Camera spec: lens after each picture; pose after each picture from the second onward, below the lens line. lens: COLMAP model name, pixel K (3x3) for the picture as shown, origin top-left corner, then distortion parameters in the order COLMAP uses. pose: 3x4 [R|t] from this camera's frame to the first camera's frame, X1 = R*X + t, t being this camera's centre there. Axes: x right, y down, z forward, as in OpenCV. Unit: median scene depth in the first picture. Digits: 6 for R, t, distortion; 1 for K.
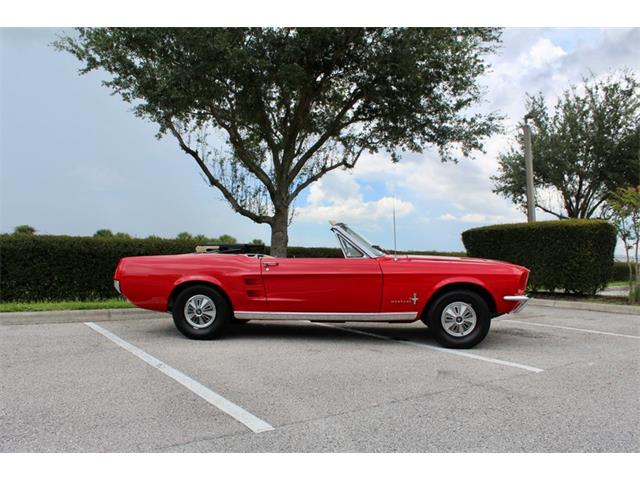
lens RADIAL K [[531.8, 0, 318.6], [0, 531.8, 243.3], [0, 0, 1]] dist [-0.171773, 0.156458]
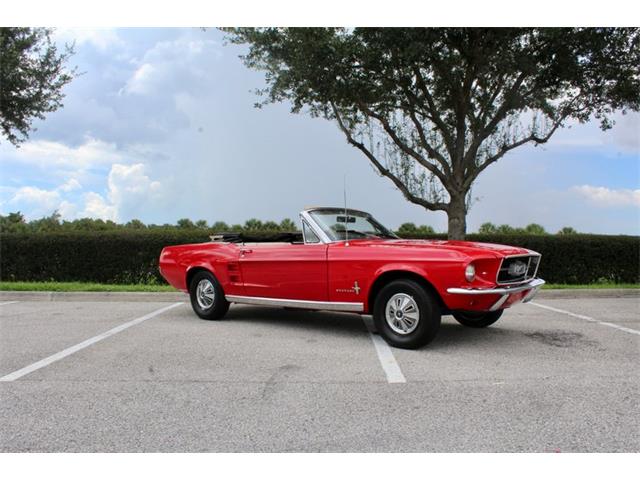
lens RADIAL K [[531.8, 0, 318.6], [0, 531.8, 243.3], [0, 0, 1]] dist [-0.171773, 0.156458]
pose [[0.827210, -0.018025, -0.561604, 0.252462], [0.027220, 0.999597, 0.008011, 0.008094], [0.561233, -0.021913, 0.827368, 0.087828]]
